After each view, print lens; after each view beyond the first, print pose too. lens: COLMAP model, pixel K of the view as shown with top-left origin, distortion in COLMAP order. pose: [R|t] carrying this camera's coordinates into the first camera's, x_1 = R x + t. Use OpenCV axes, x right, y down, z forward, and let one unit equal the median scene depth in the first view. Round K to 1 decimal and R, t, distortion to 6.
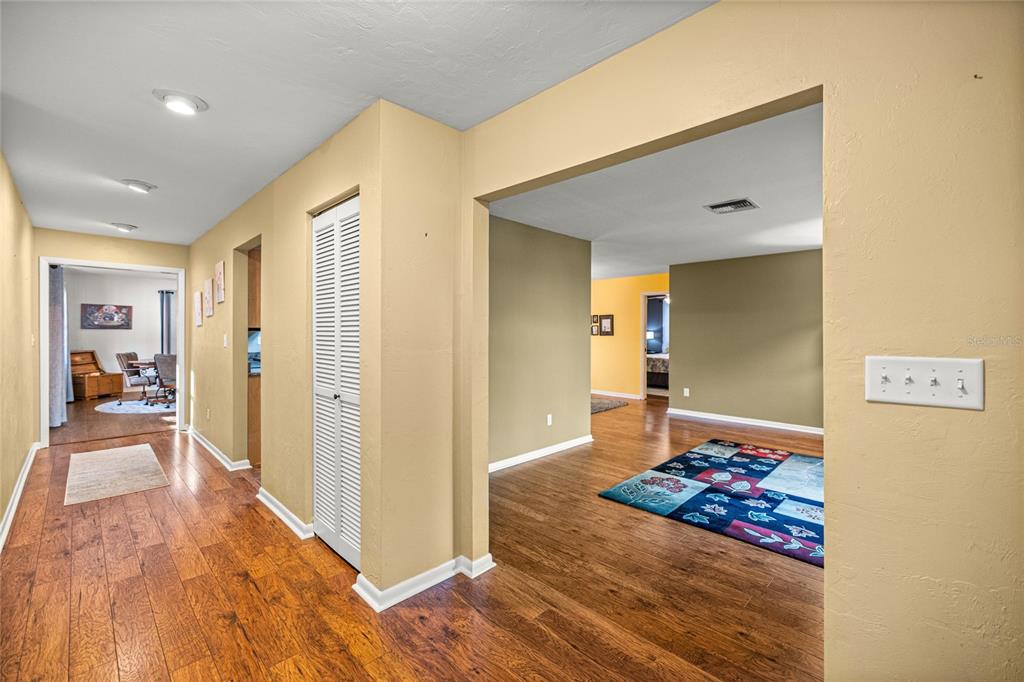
lens RADIAL K [[431.9, 0, 513.4], [0, 431.9, 337.0], [0, 0, 1]] dist [-0.000577, -0.000398]
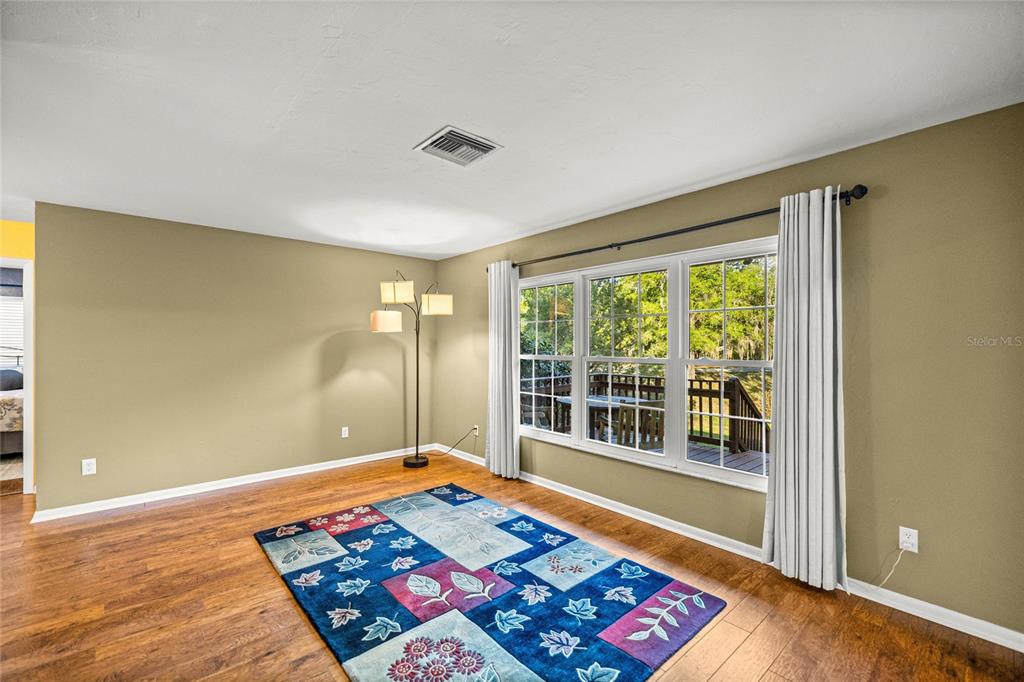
lens RADIAL K [[431.9, 0, 513.1], [0, 431.9, 347.7], [0, 0, 1]] dist [-0.000577, -0.000398]
pose [[0.070475, -0.012295, 0.997438, -0.117136], [0.009658, 0.999886, 0.011642, -0.019497], [-0.997467, 0.008812, 0.070585, 0.868121]]
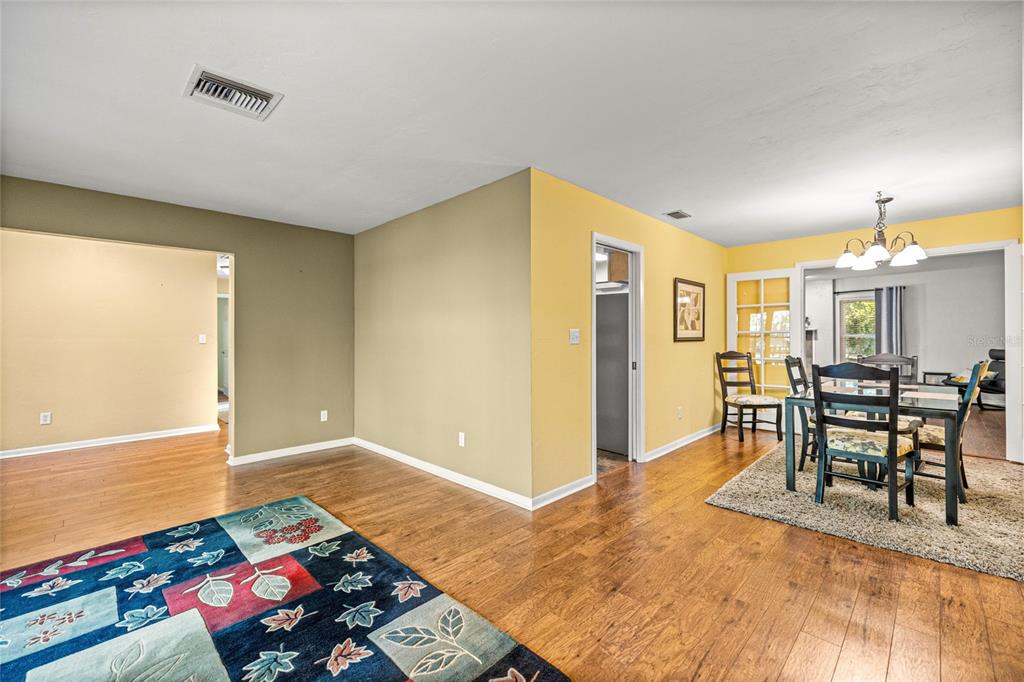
lens RADIAL K [[431.9, 0, 509.8], [0, 431.9, 336.3], [0, 0, 1]] dist [-0.000577, -0.000398]
pose [[-0.012204, -0.009585, -0.999880, 1.064804], [-0.006171, 0.999936, -0.009510, 0.017818], [0.999906, 0.006054, -0.012263, 1.361925]]
